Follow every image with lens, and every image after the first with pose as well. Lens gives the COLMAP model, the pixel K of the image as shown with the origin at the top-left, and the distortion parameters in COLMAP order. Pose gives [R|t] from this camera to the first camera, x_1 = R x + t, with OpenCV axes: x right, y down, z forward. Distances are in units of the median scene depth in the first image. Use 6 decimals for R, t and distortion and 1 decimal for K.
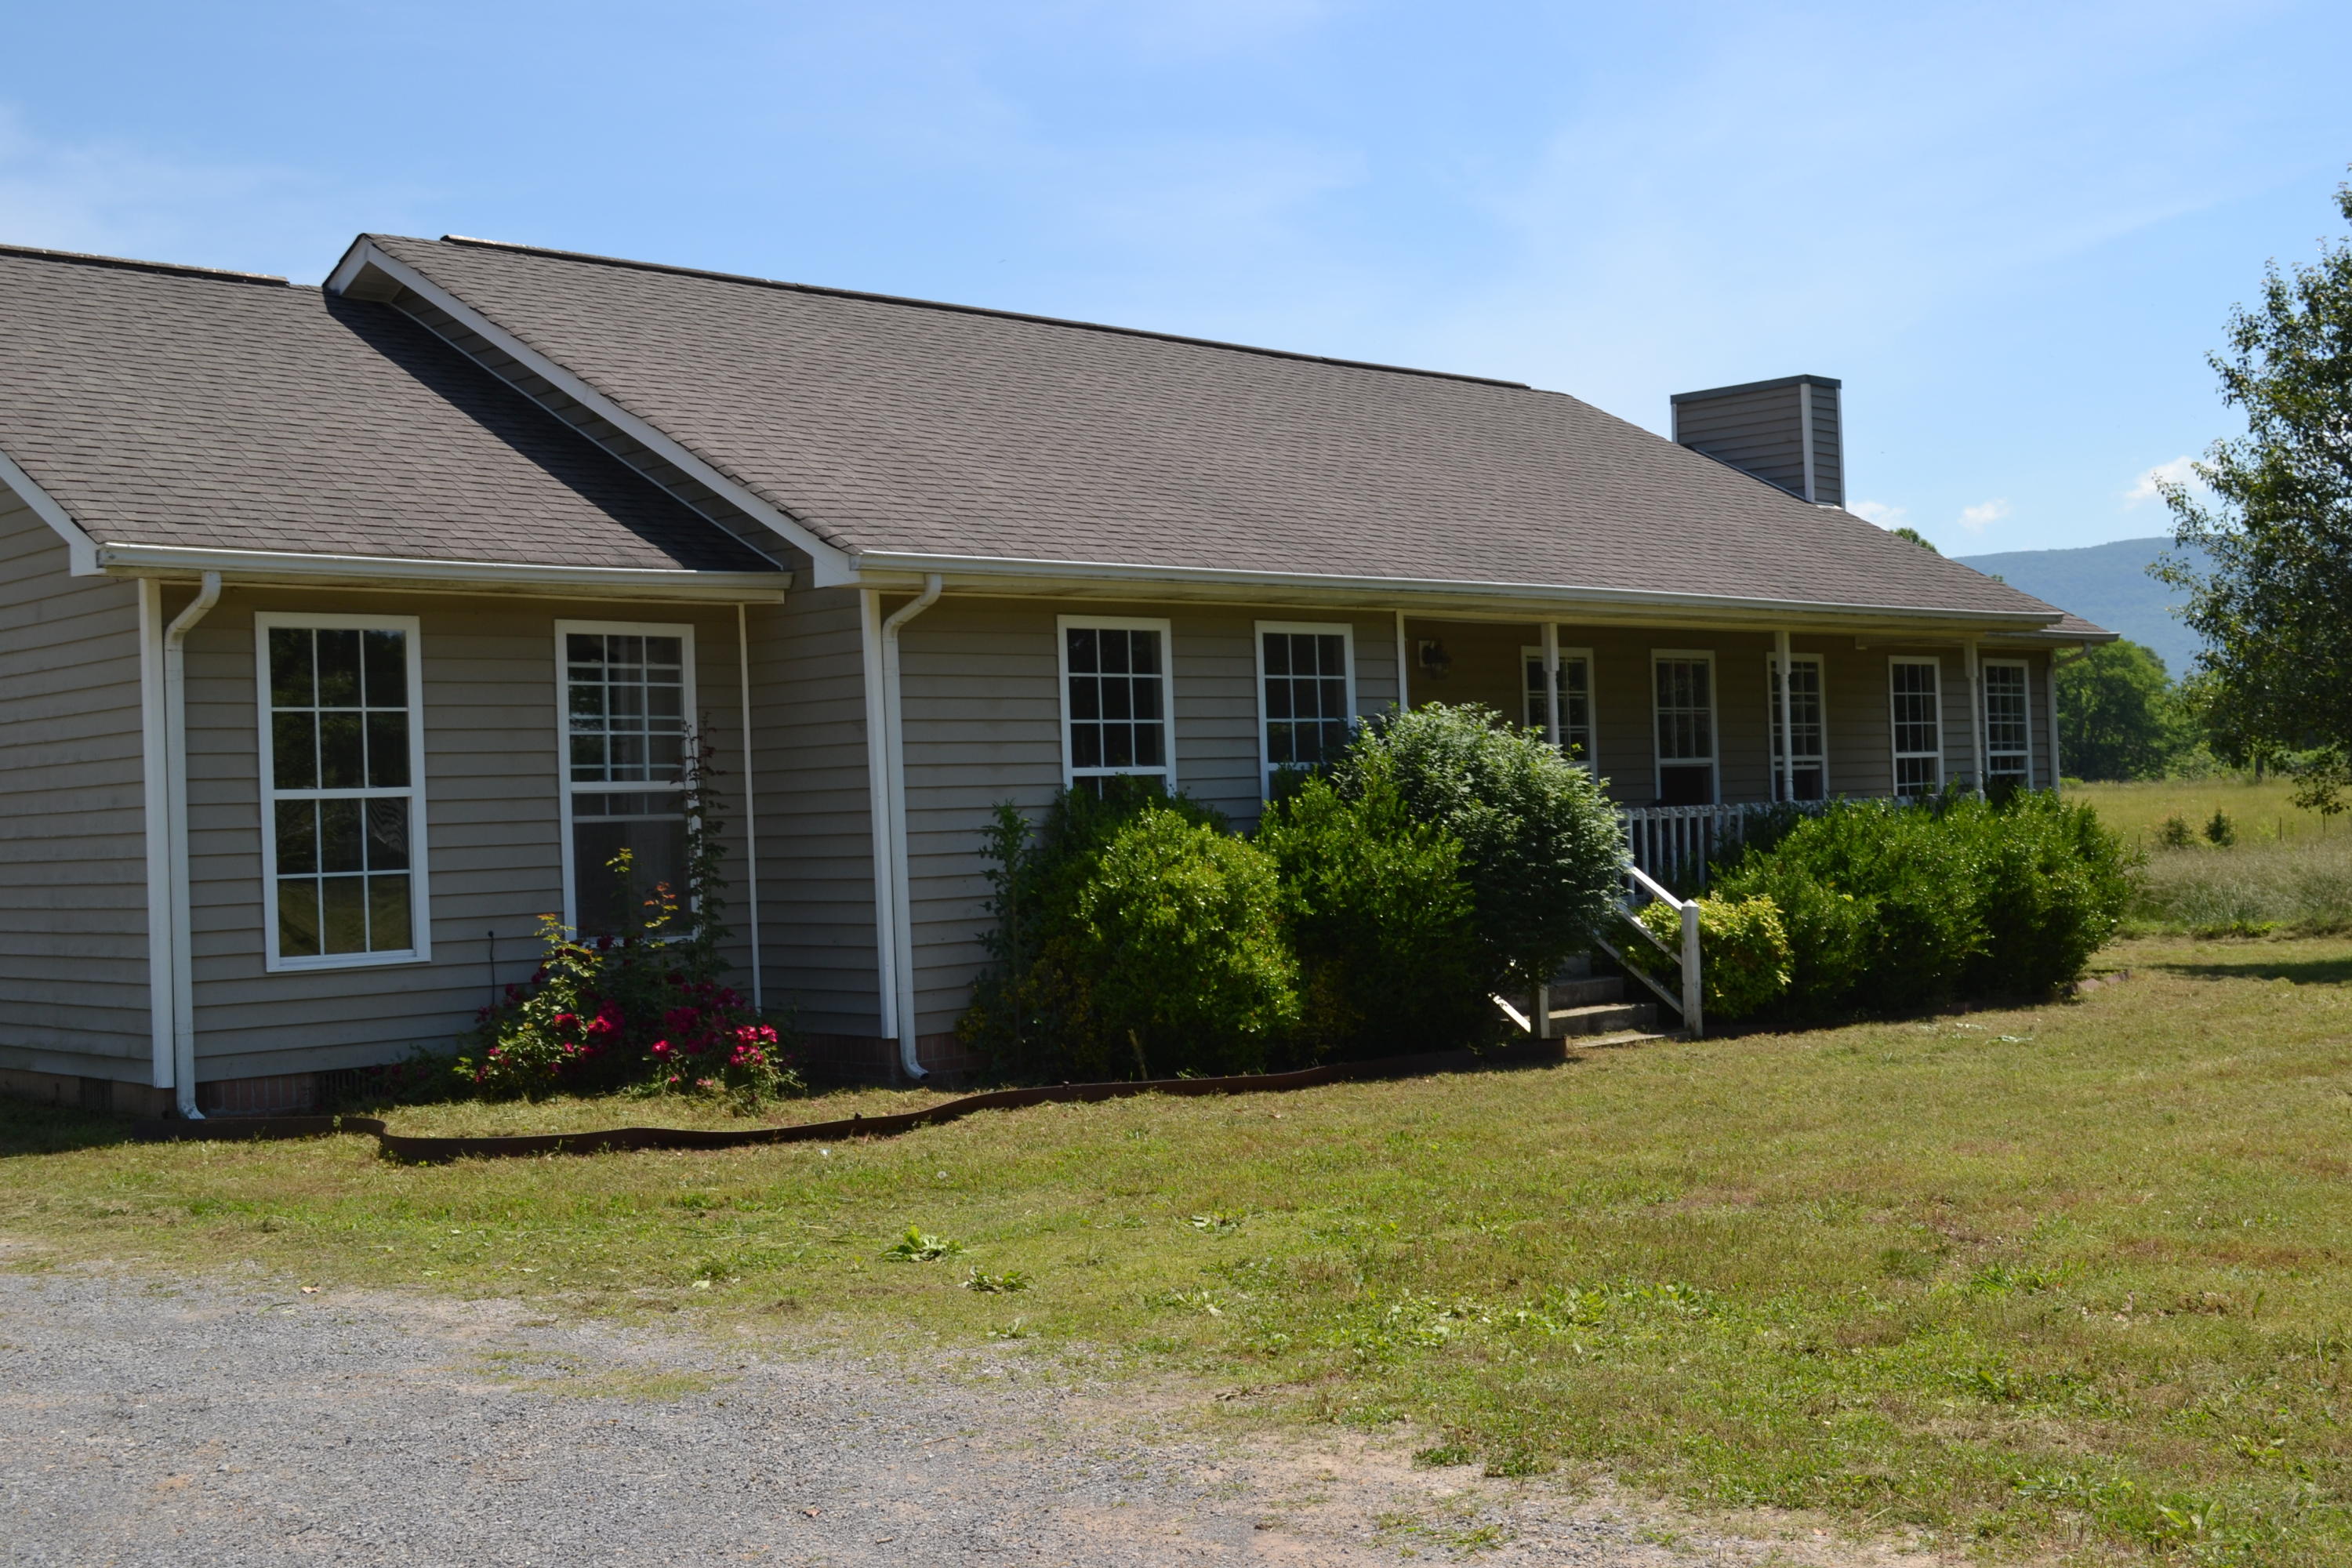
lens RADIAL K [[2673.4, 0, 1176.0], [0, 2673.4, 784.0], [0, 0, 1]] dist [0.015417, 0.009884]
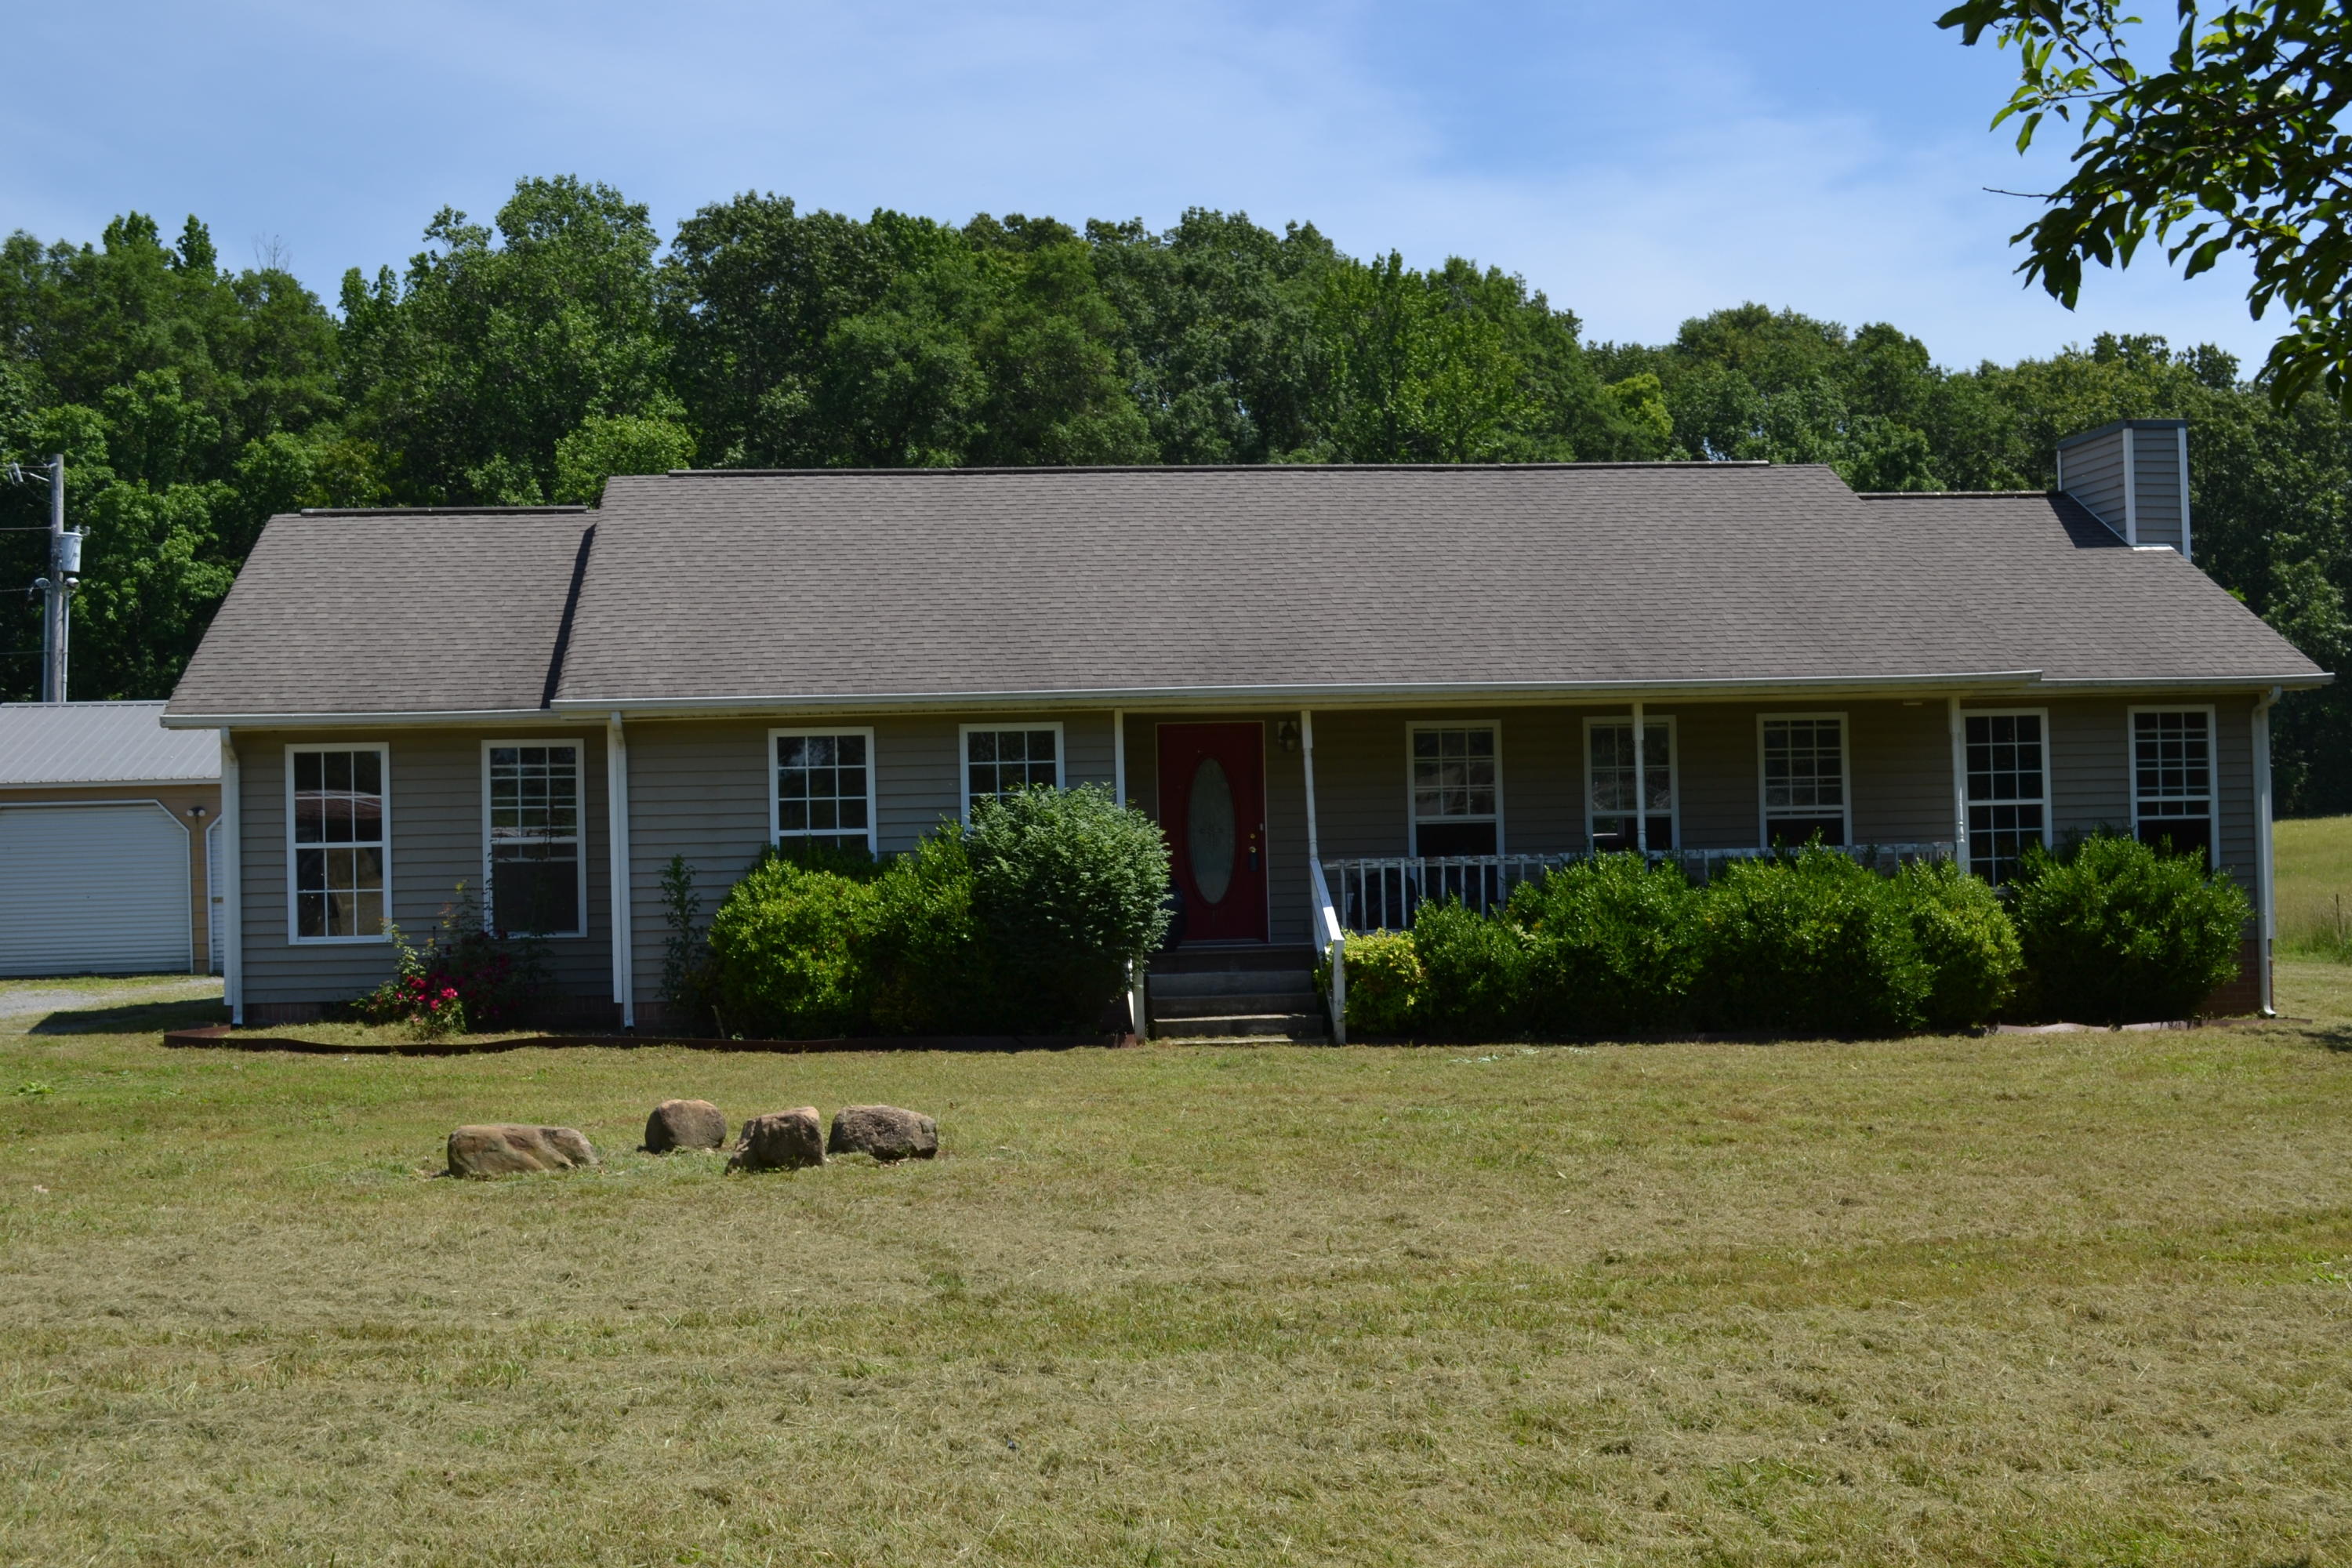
lens RADIAL K [[2673.4, 0, 1176.0], [0, 2673.4, 784.0], [0, 0, 1]] dist [0.015417, 0.009884]
pose [[0.785316, 0.004770, -0.619076, 1.044984], [0.002180, 0.999943, 0.010471, -0.046533], [0.619091, -0.009573, 0.785261, -0.036176]]
